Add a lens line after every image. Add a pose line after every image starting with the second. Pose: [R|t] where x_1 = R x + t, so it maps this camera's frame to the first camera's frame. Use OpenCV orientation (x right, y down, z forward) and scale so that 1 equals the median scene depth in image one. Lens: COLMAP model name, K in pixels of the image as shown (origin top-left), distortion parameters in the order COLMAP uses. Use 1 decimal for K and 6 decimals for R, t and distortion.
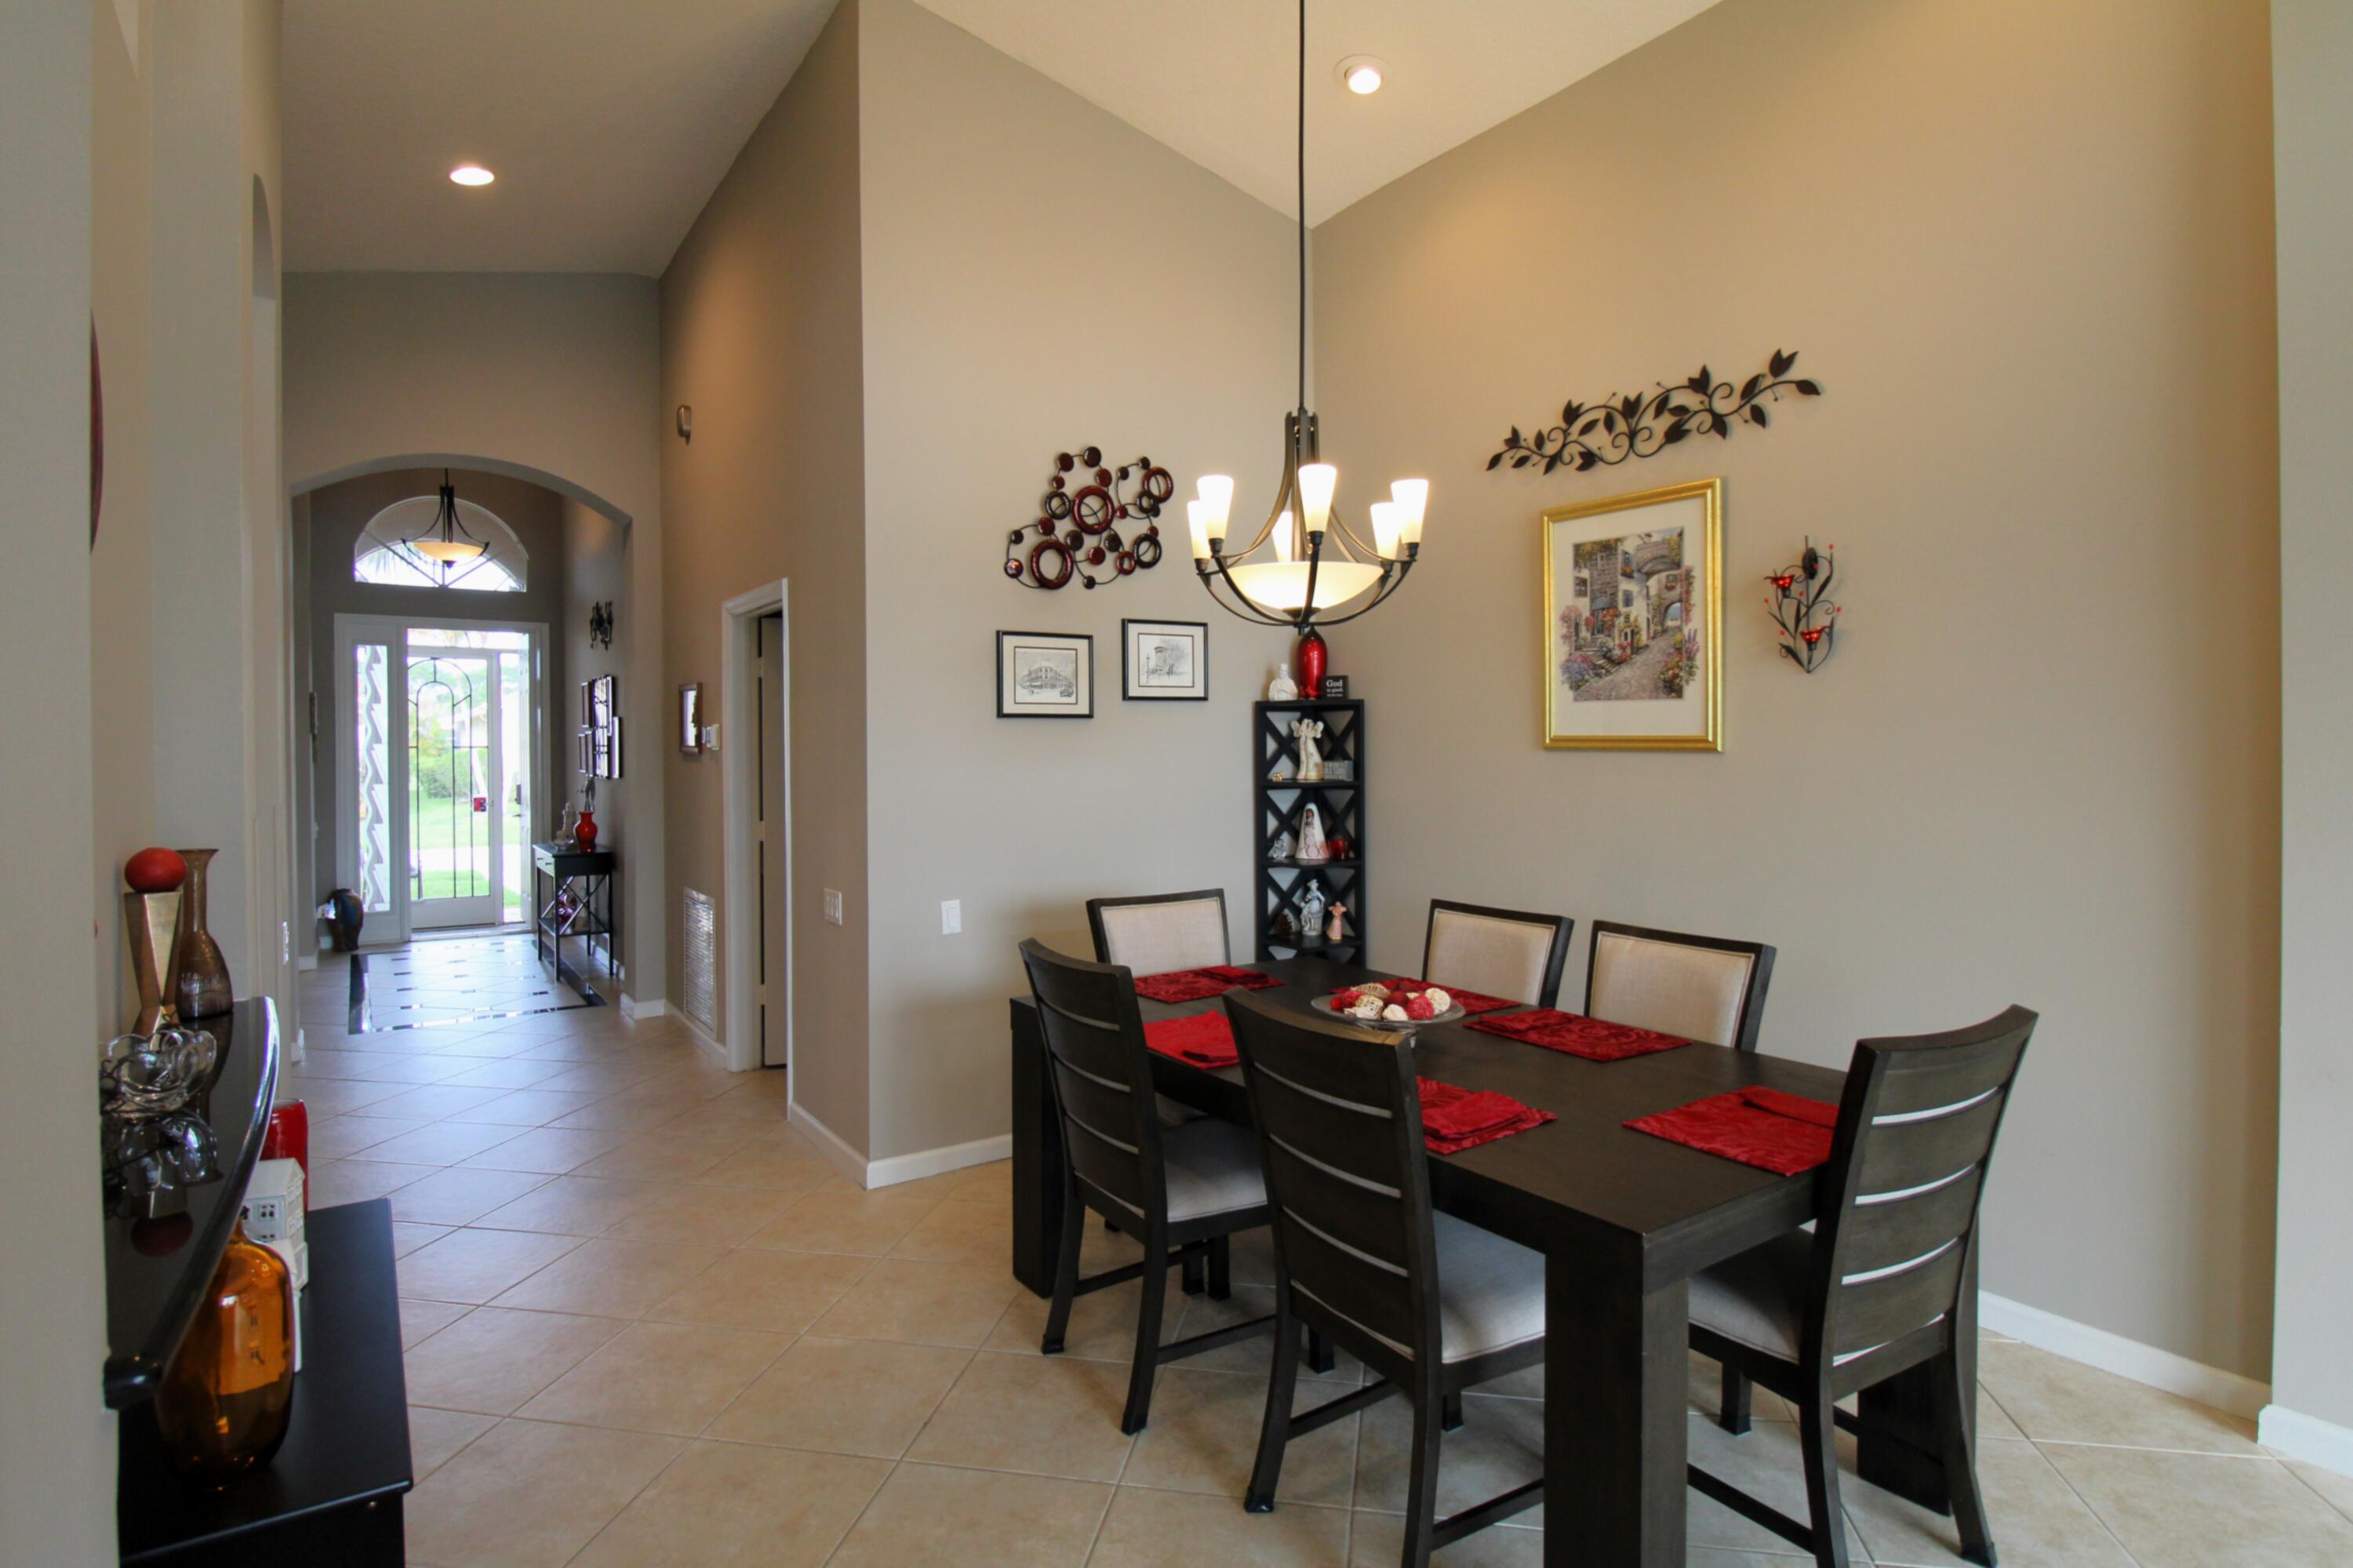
lens RADIAL K [[1172.6, 0, 1175.5], [0, 1172.6, 770.5], [0, 0, 1]] dist [0.001255, -0.009797]
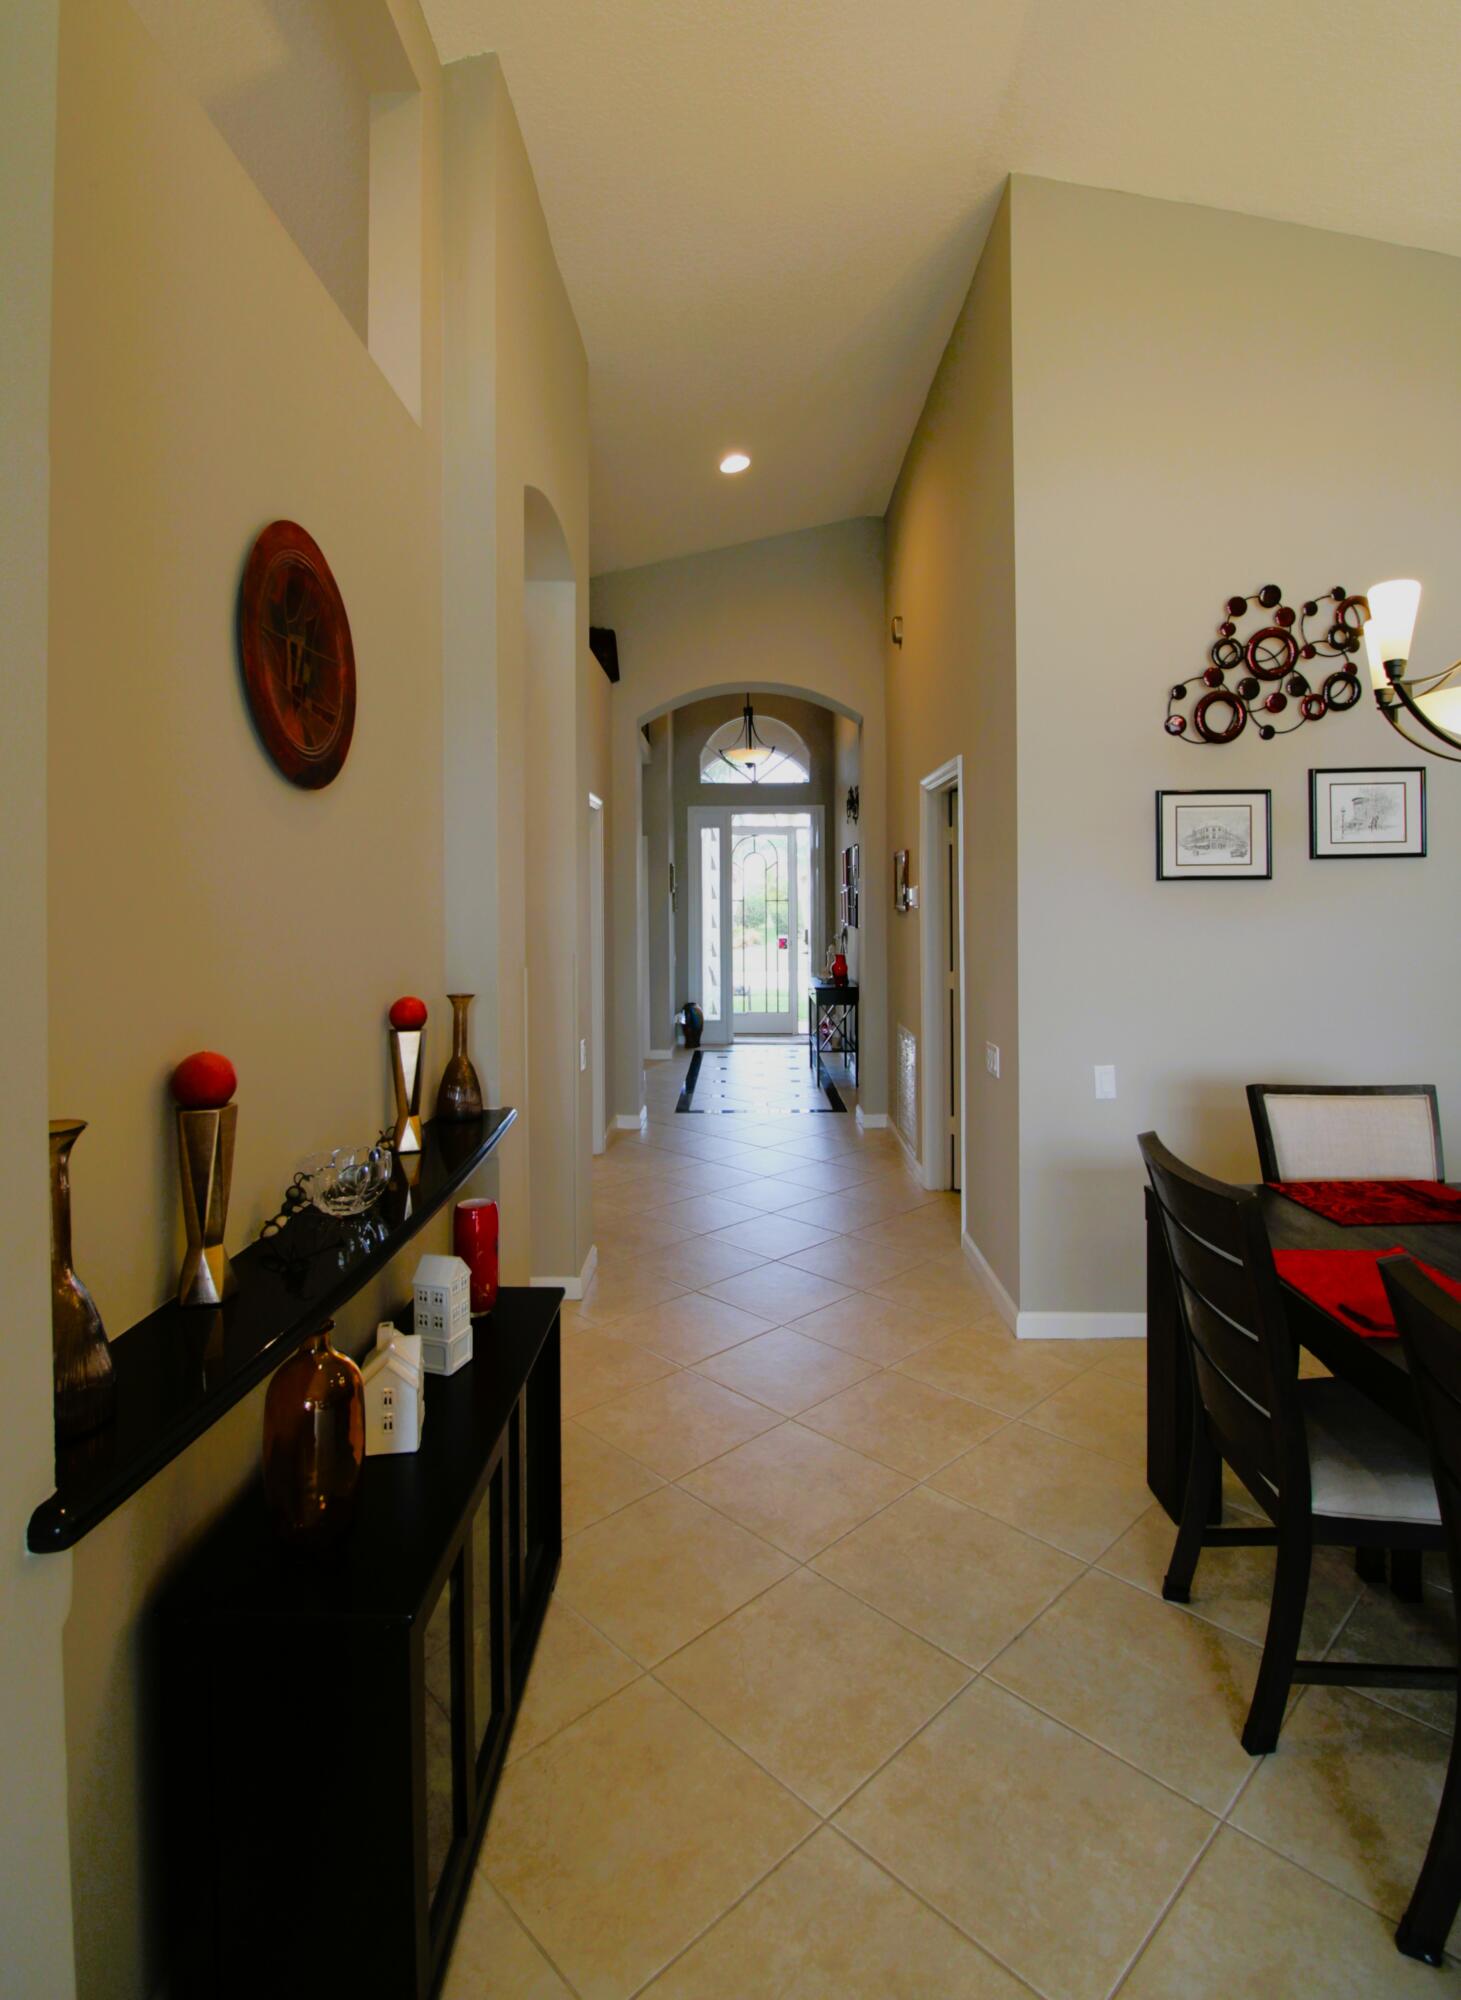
lens RADIAL K [[1005.4, 0, 717.7], [0, 1005.4, 903.8], [0, 0, 1]] dist [-0.006582, -0.008613]
pose [[0.815577, 0.001917, -0.578645, 0.030421], [-0.010206, 0.999887, -0.011073, -0.012473], [0.578558, 0.014937, 0.815504, 0.108826]]
